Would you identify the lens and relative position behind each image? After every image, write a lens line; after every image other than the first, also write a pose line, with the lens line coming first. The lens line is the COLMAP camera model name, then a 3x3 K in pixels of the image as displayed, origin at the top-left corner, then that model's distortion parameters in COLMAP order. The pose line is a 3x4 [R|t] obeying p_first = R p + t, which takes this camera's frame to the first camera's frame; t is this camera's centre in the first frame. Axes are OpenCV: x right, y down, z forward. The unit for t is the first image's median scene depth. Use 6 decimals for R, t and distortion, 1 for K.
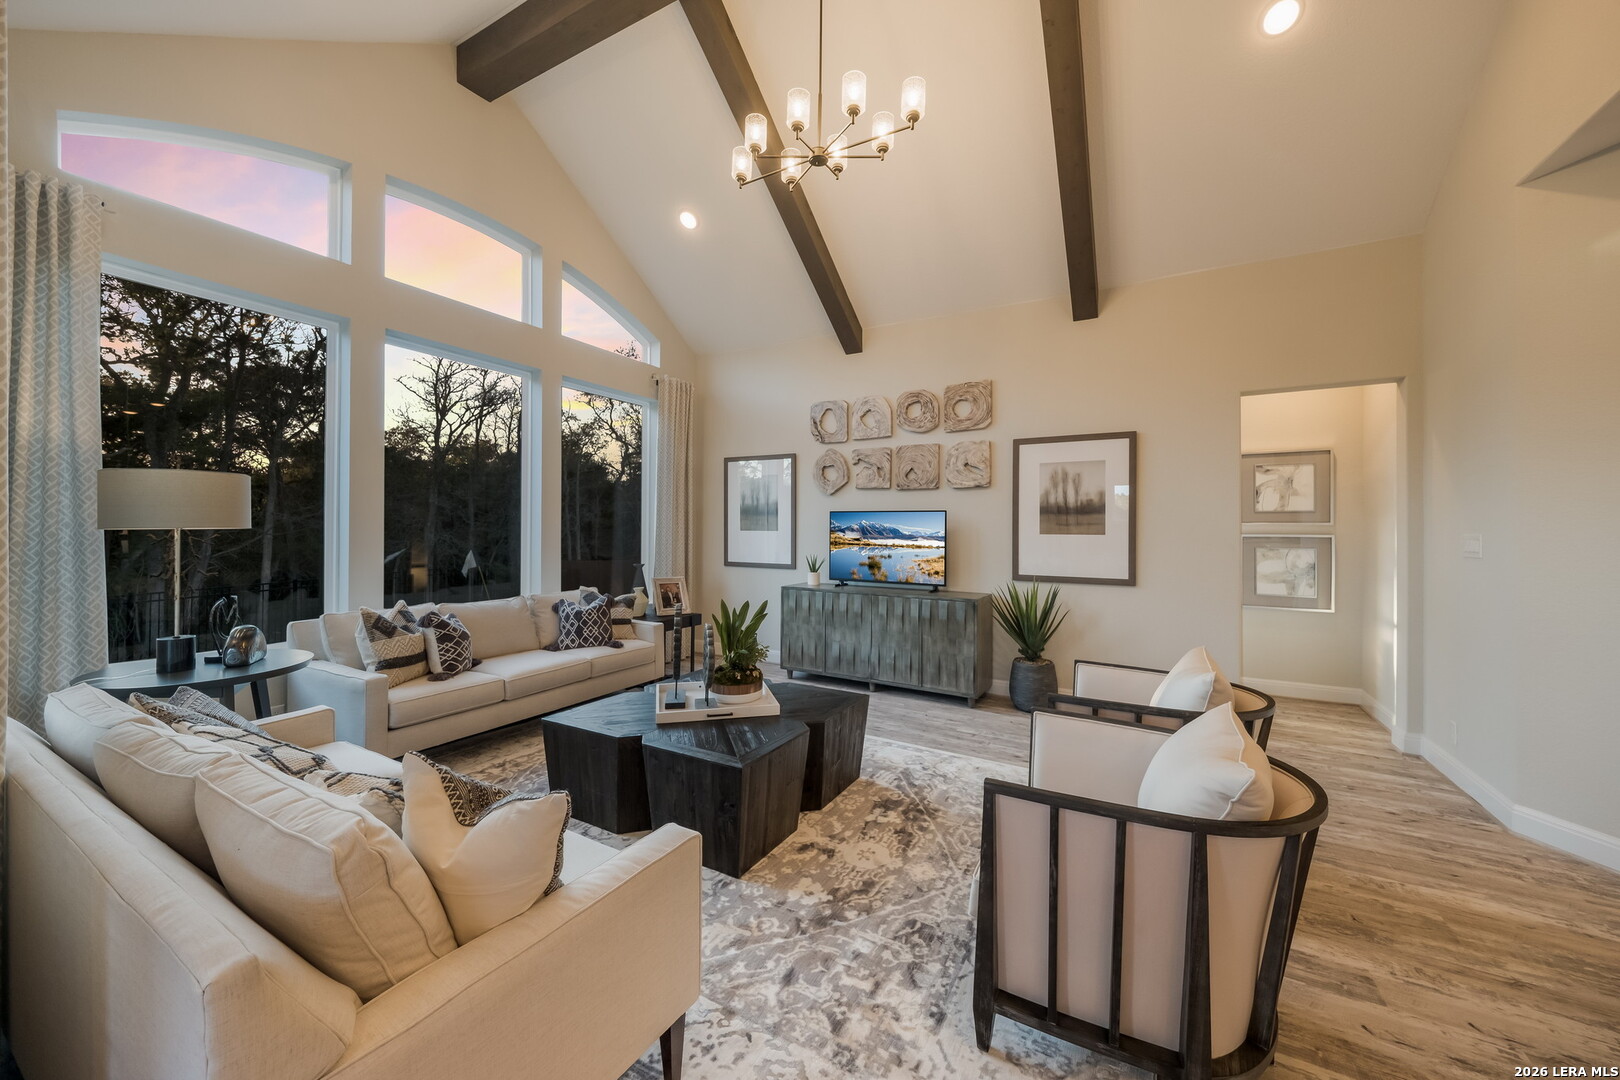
lens RADIAL K [[583.3, 0, 810.0], [0, 583.3, 540.0], [0, 0, 1]] dist [0.000146, 0.000004]
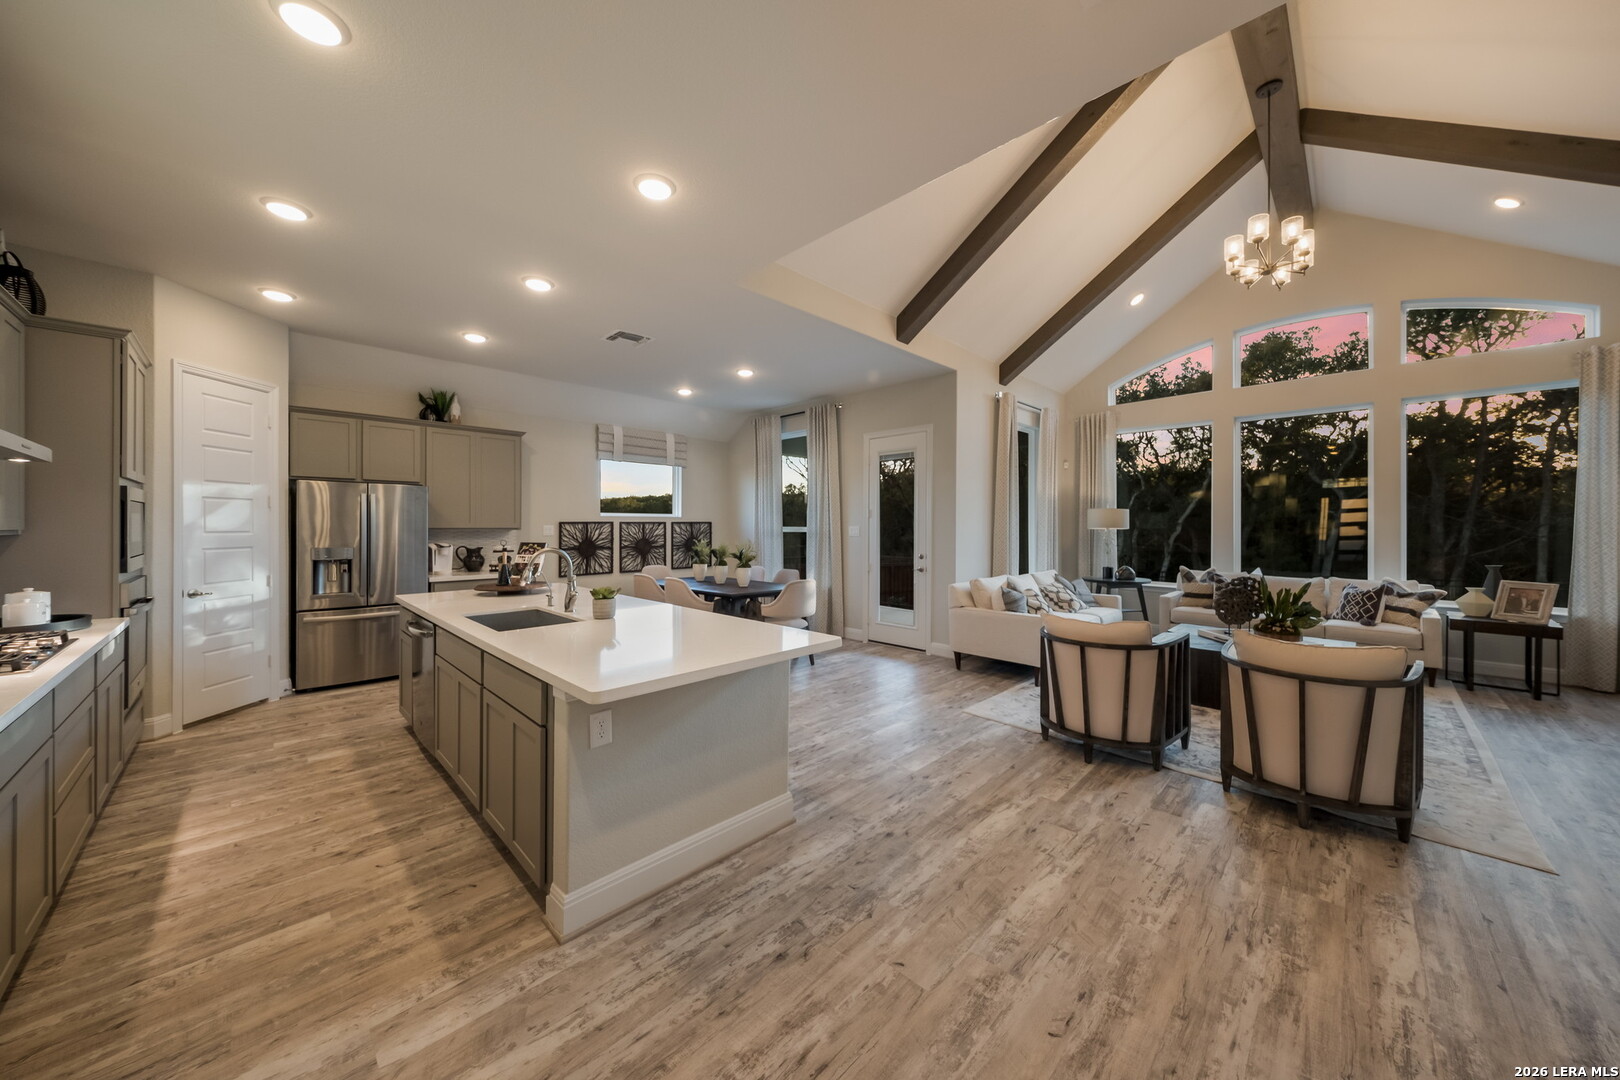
lens RADIAL K [[555.2, 0, 810.0], [0, 555.2, 540.0], [0, 0, 1]] dist [-0.000314, -0.000011]
pose [[-0.259742, 0.013552, -0.965583, 1.674711], [-0.025258, 0.999464, 0.020822, 0.020256], [0.965348, 0.029797, -0.259260, 0.277356]]
